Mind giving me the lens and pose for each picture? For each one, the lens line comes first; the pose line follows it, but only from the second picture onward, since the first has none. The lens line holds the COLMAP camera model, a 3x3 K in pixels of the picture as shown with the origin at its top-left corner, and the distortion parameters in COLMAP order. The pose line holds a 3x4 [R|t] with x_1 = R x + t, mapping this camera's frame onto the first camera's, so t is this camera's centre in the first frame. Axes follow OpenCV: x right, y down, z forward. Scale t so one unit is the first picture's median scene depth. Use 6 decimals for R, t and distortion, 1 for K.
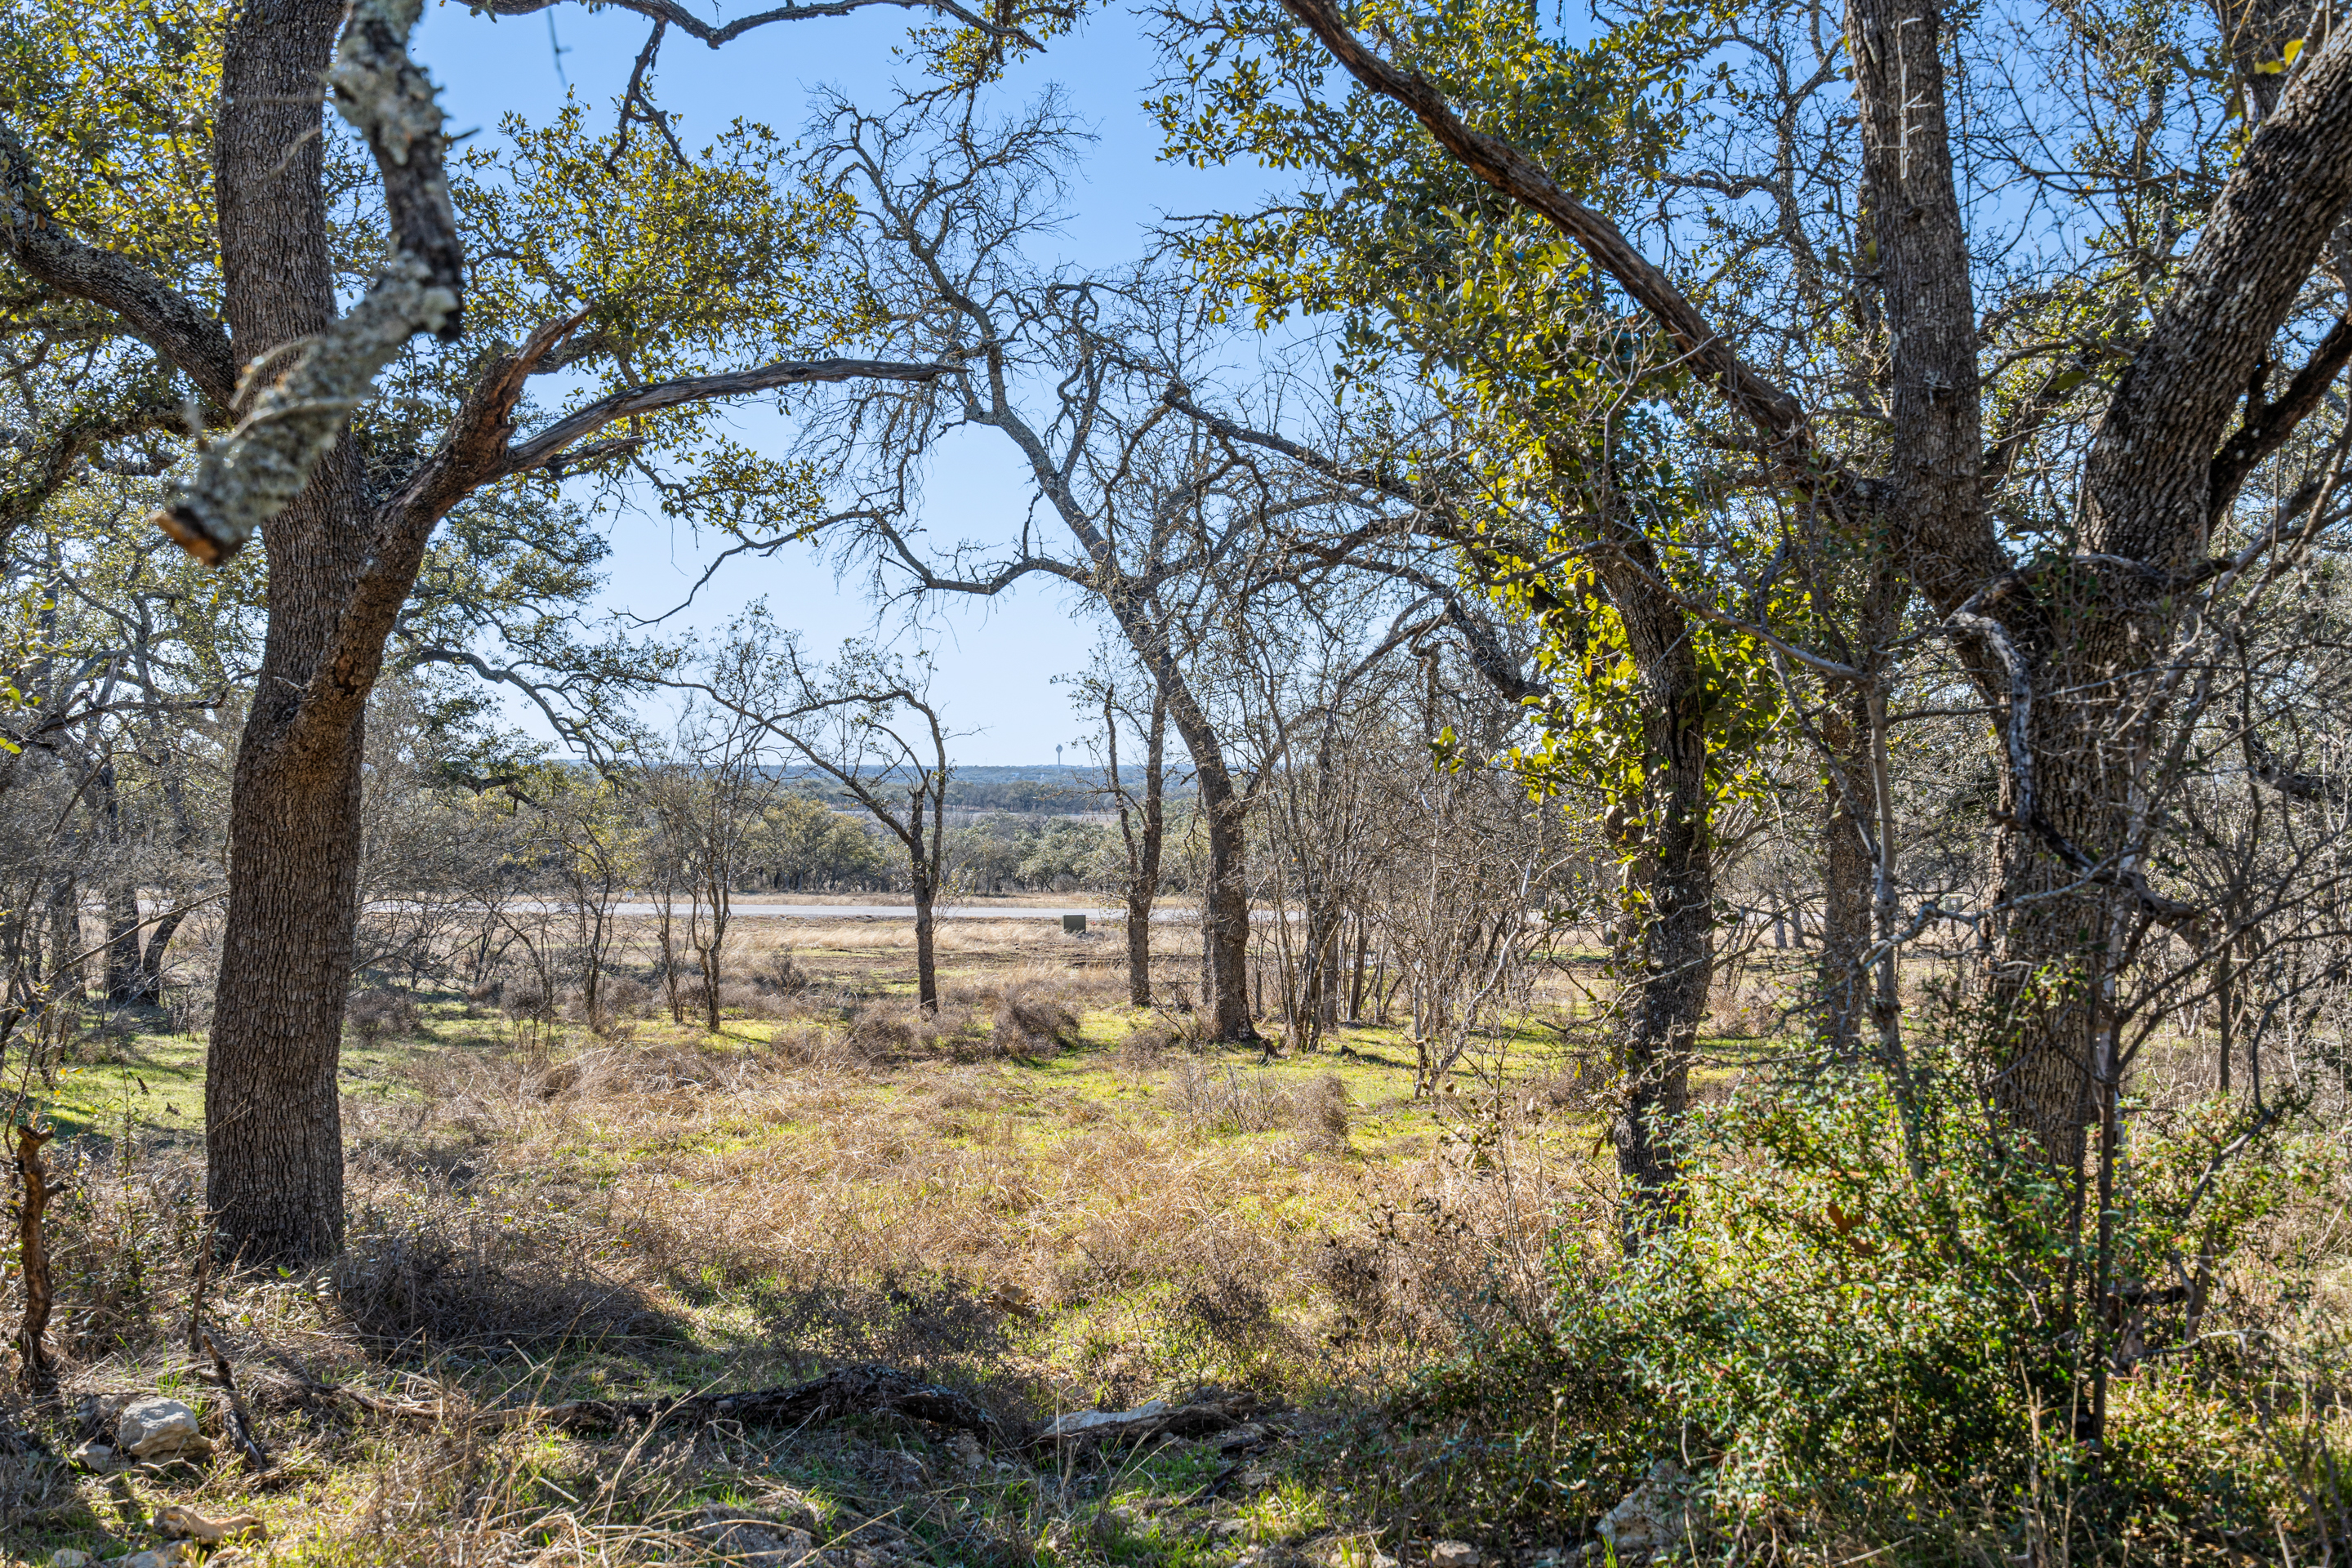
lens RADIAL K [[2351.8, 0, 1173.2], [0, 2351.8, 783.1], [0, 0, 1]] dist [-0.008513, 0.000000]
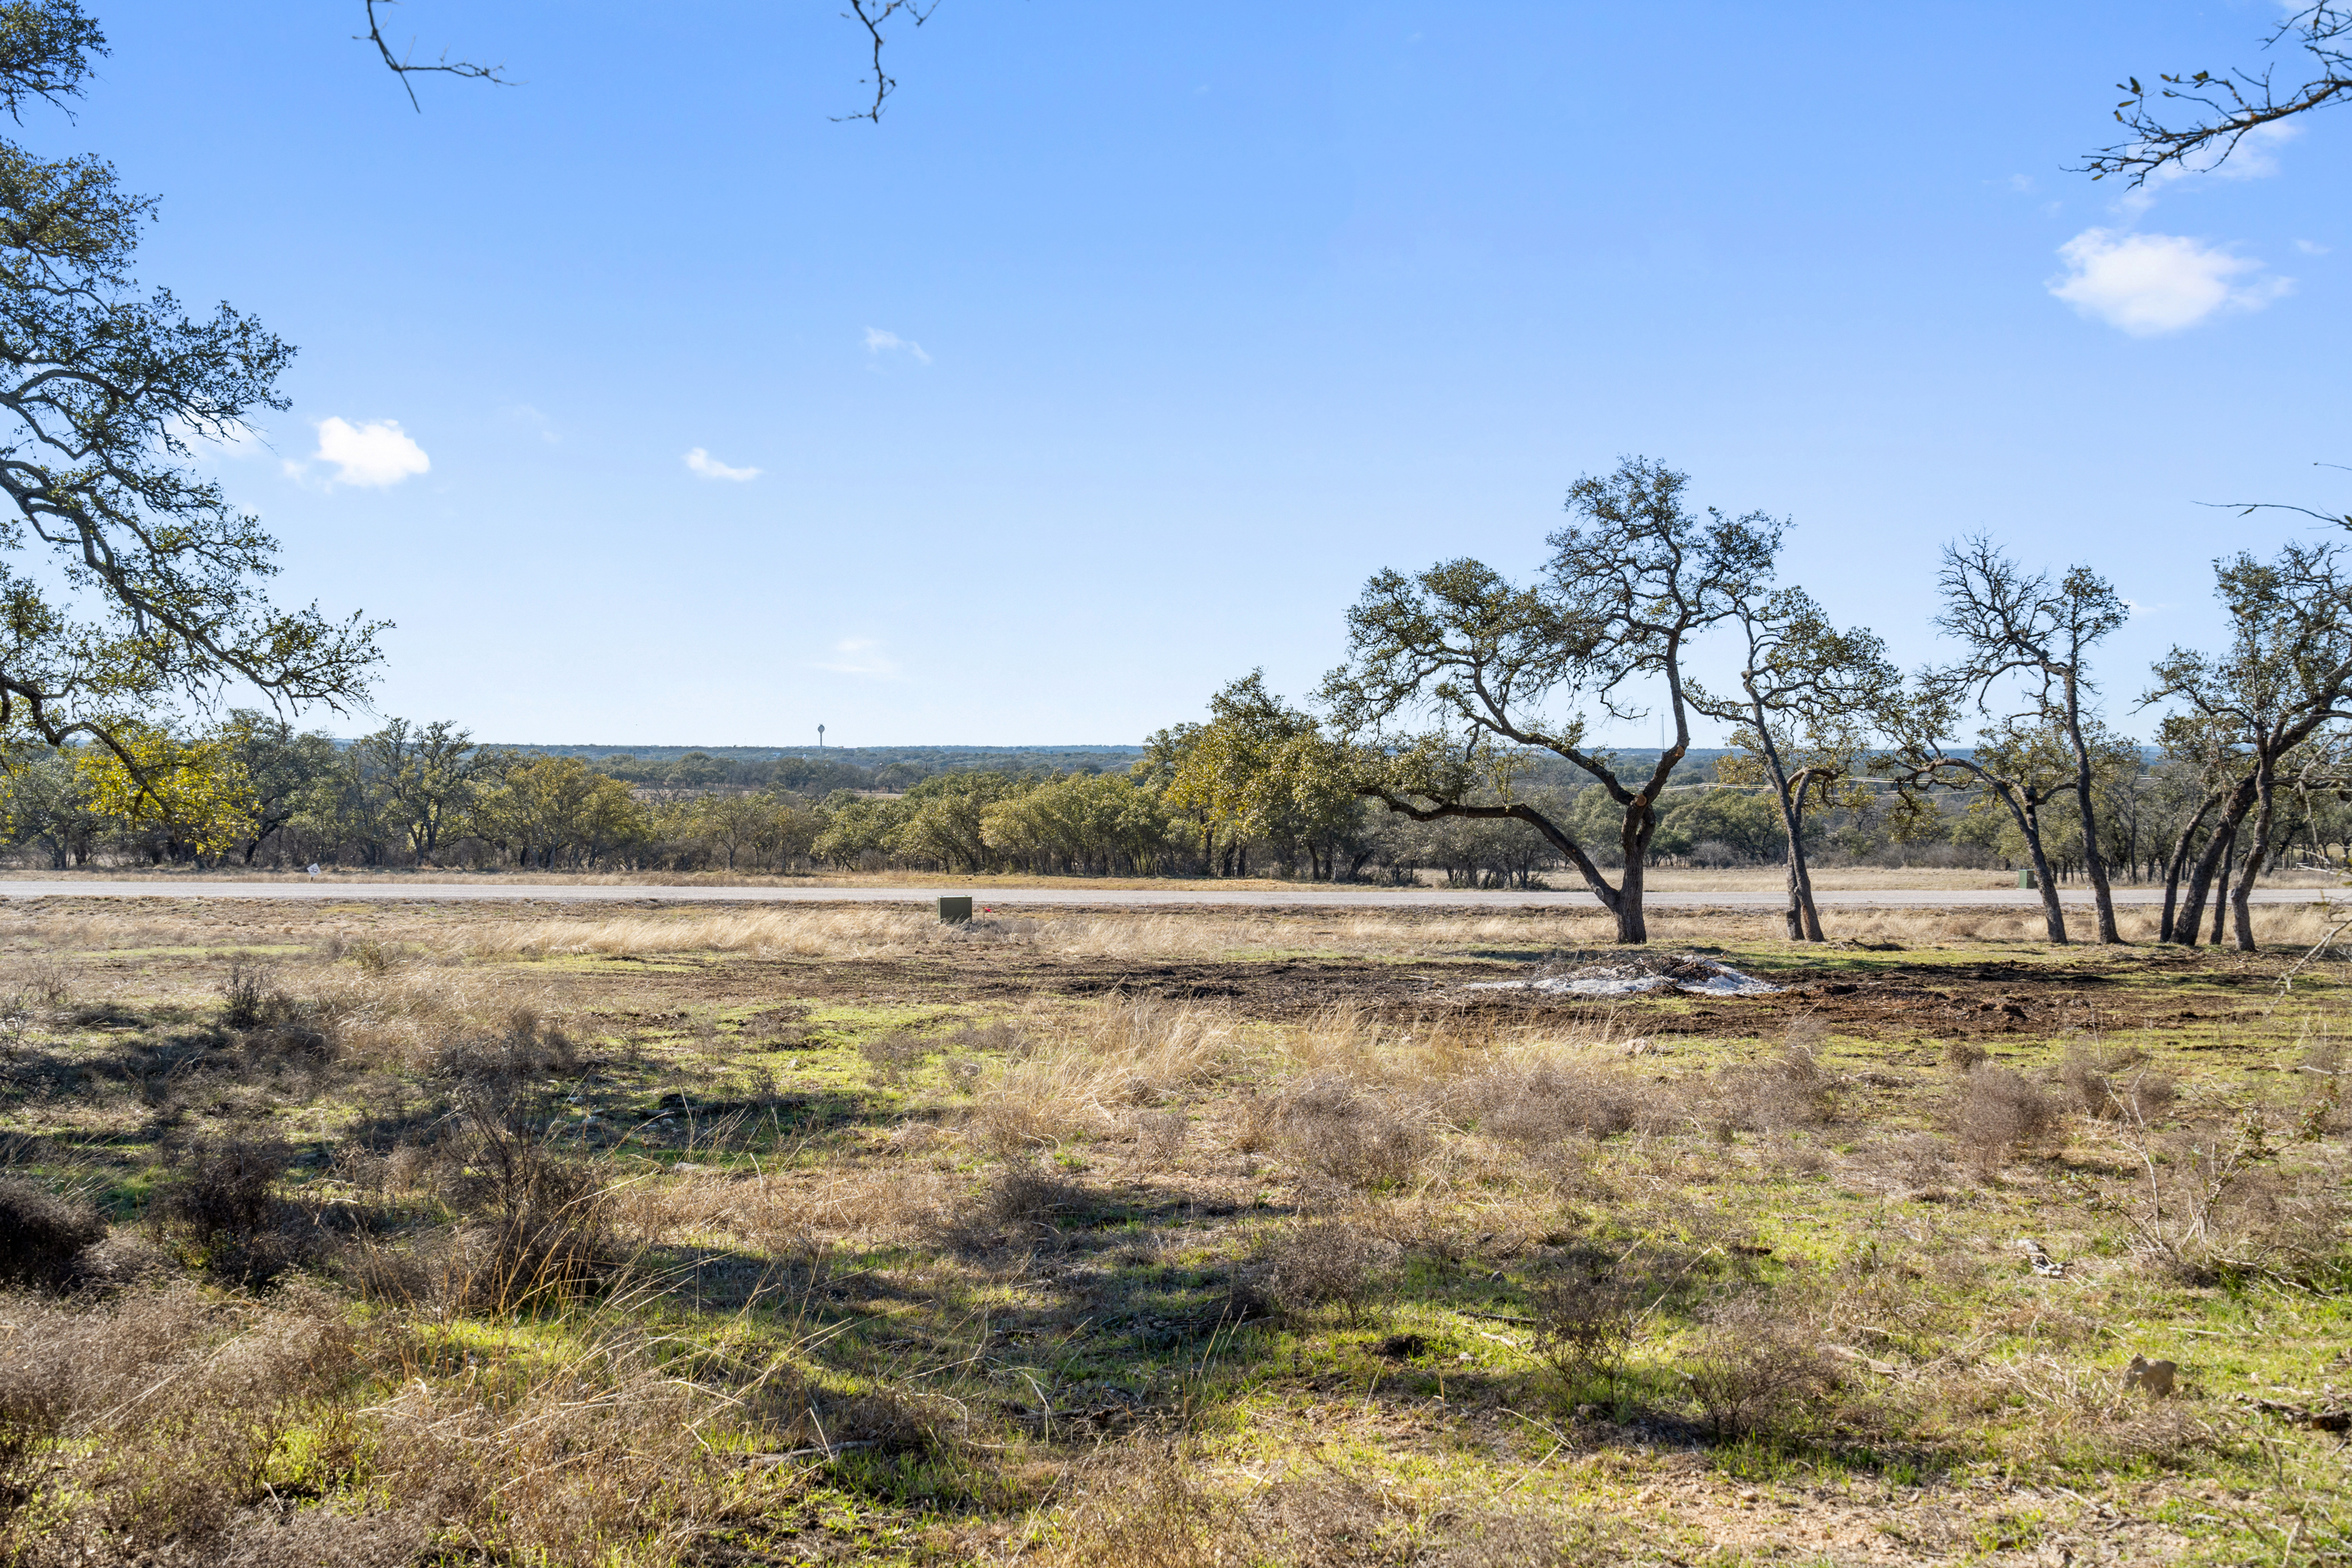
lens RADIAL K [[2351.8, 0, 1178.1], [0, 2351.8, 778.1], [0, 0, 1]] dist [-0.008513, 0.000000]
pose [[0.994663, 0.001600, 0.103166, -0.049075], [-0.002165, 0.999983, 0.005365, 0.017029], [-0.103156, -0.005560, 0.994650, 0.303701]]
